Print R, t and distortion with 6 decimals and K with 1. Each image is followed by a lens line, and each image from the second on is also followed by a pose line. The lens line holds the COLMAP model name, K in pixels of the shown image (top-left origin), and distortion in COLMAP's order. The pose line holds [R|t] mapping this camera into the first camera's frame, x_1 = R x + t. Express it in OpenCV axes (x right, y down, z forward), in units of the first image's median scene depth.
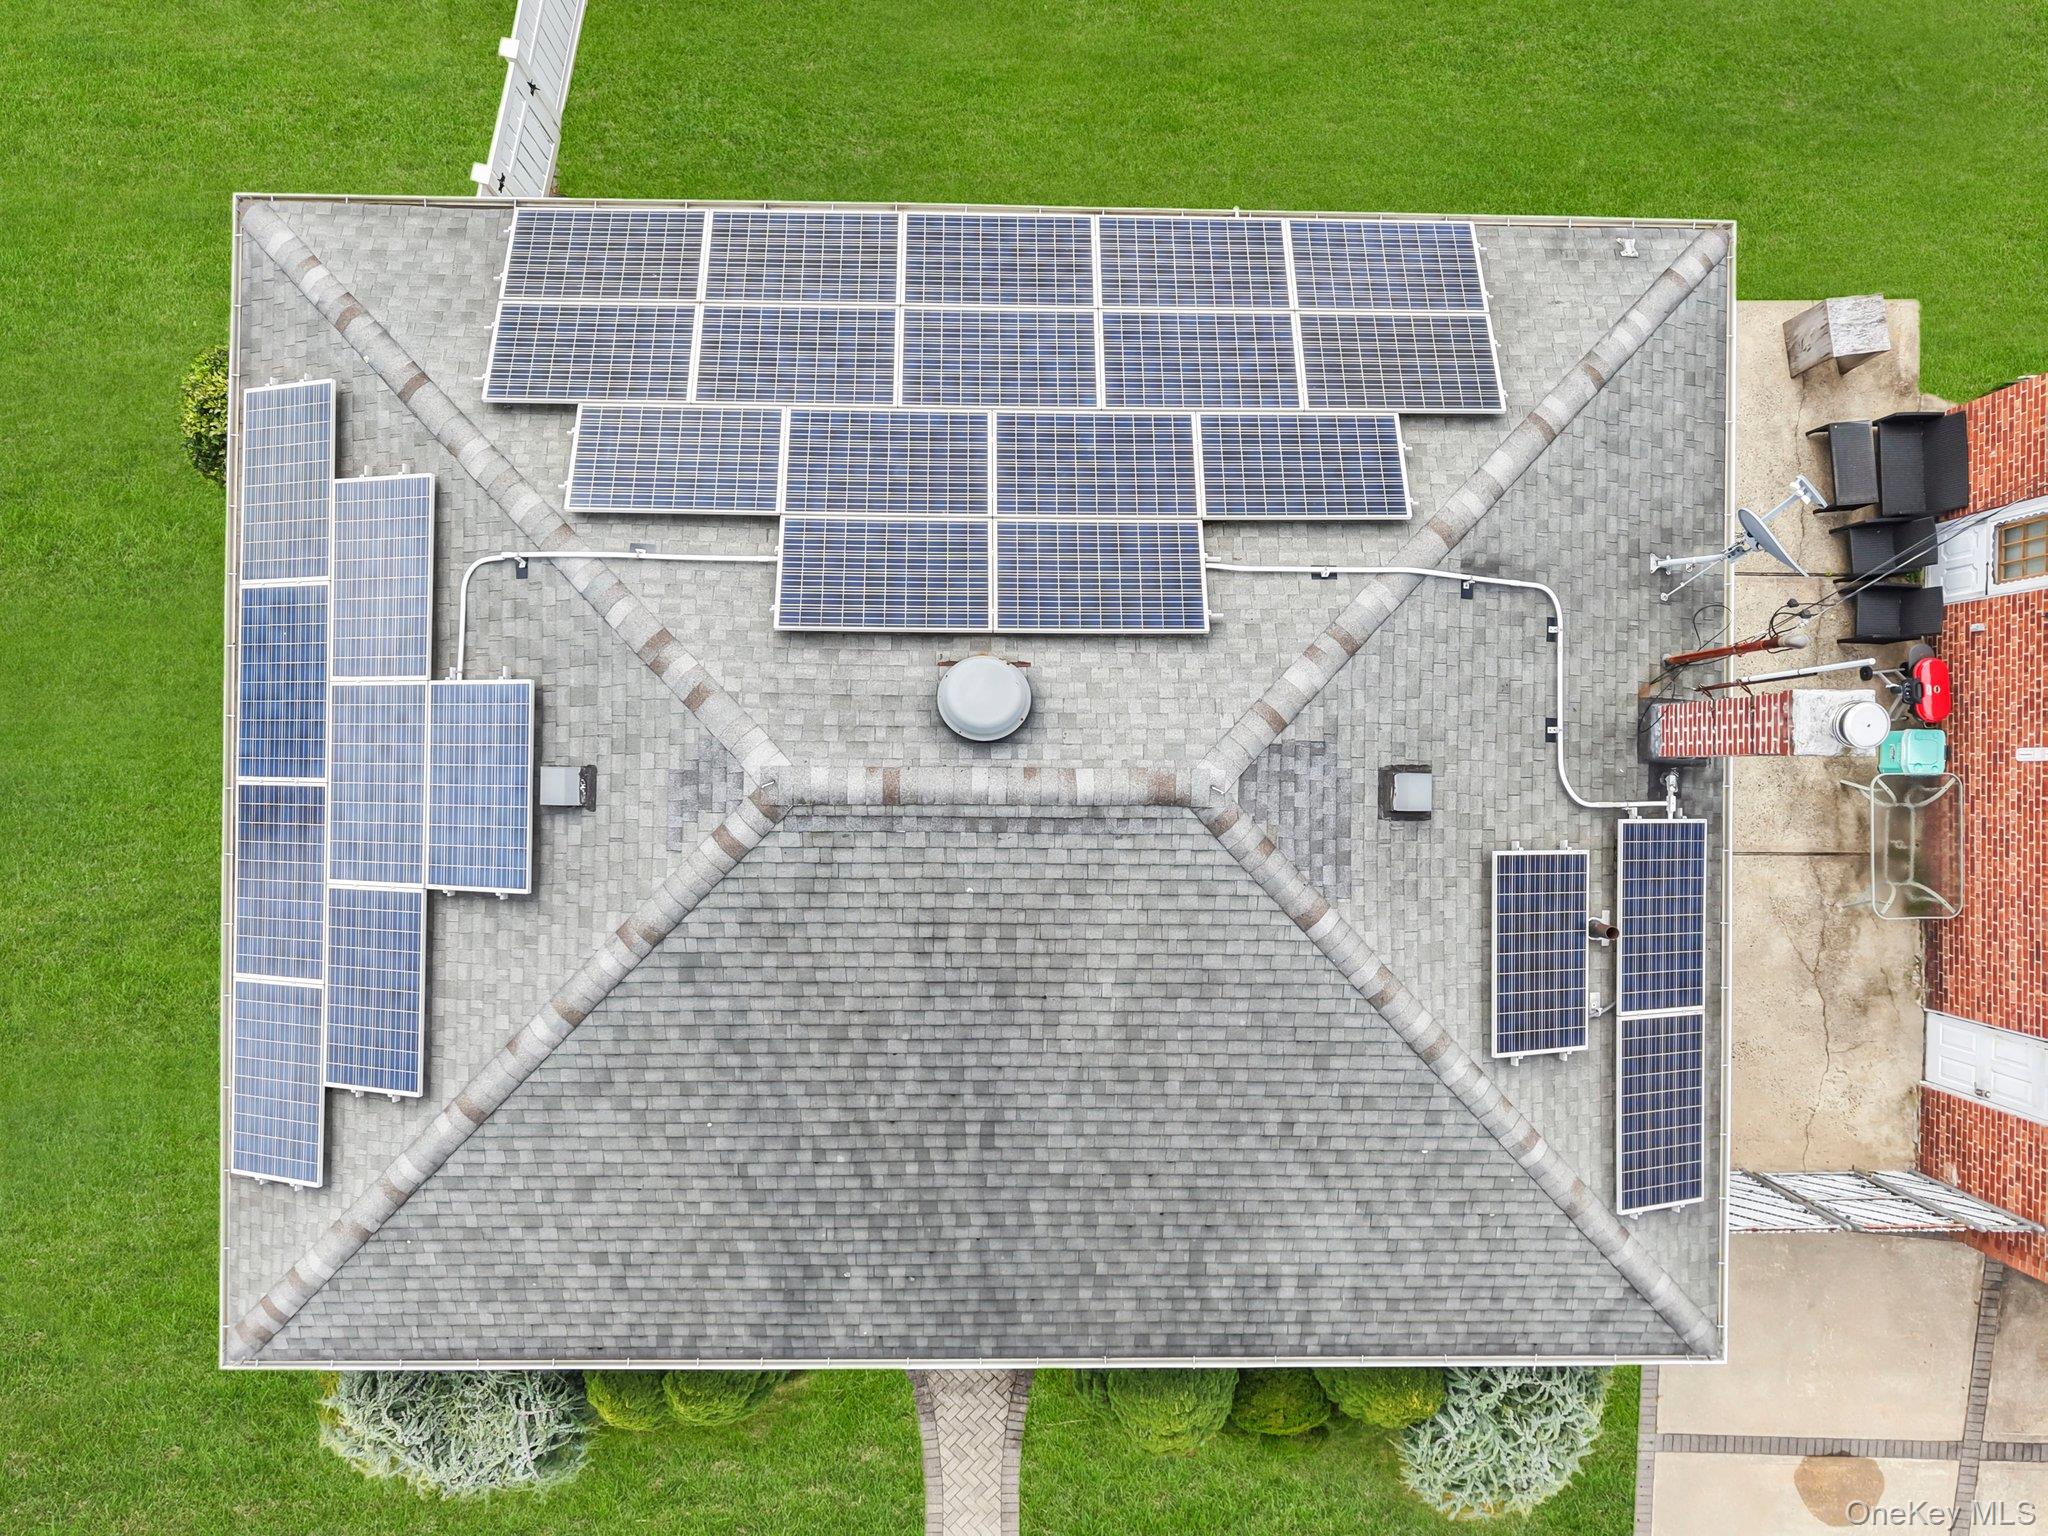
lens RADIAL K [[1374.4, 0, 1024.0], [0, 1374.4, 768.0], [0, 0, 1]] dist [0.025586, -0.022185]
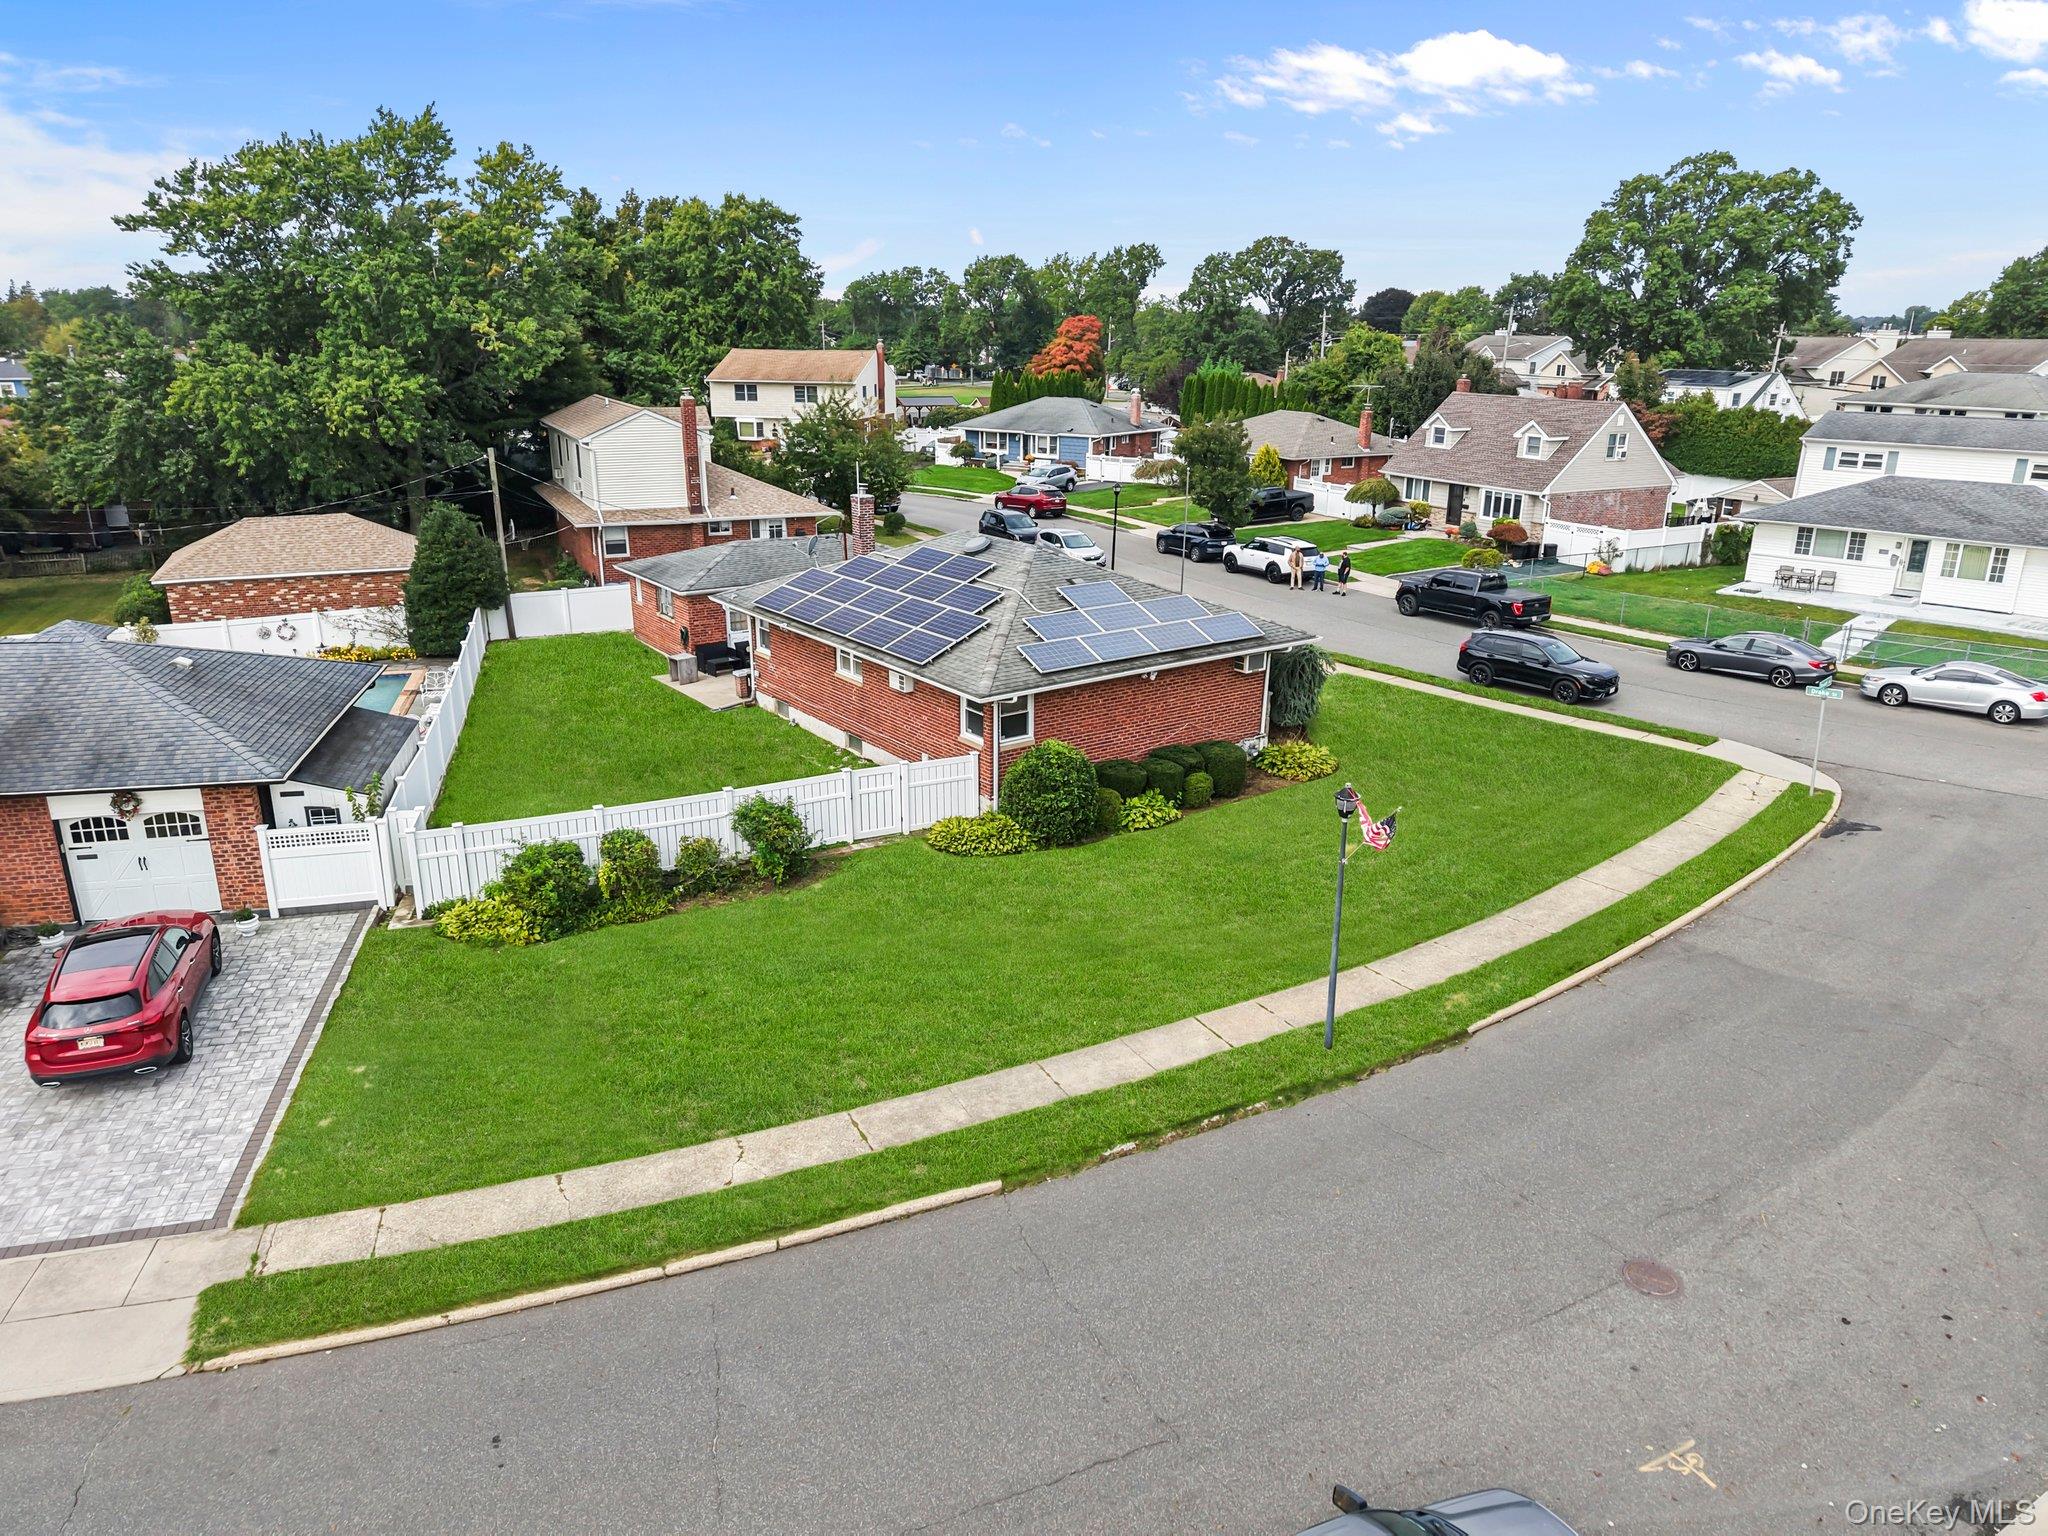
lens RADIAL K [[1354.6, 0, 1021.6], [0, 1354.6, 792.0], [0, 0, 1]] dist [0.002892, 0.003211]
pose [[-0.596305, -0.294474, 0.746797, -2.519804], [0.802526, -0.196309, 0.563396, -1.782016], [-0.019303, 0.935280, 0.353383, 0.348341]]
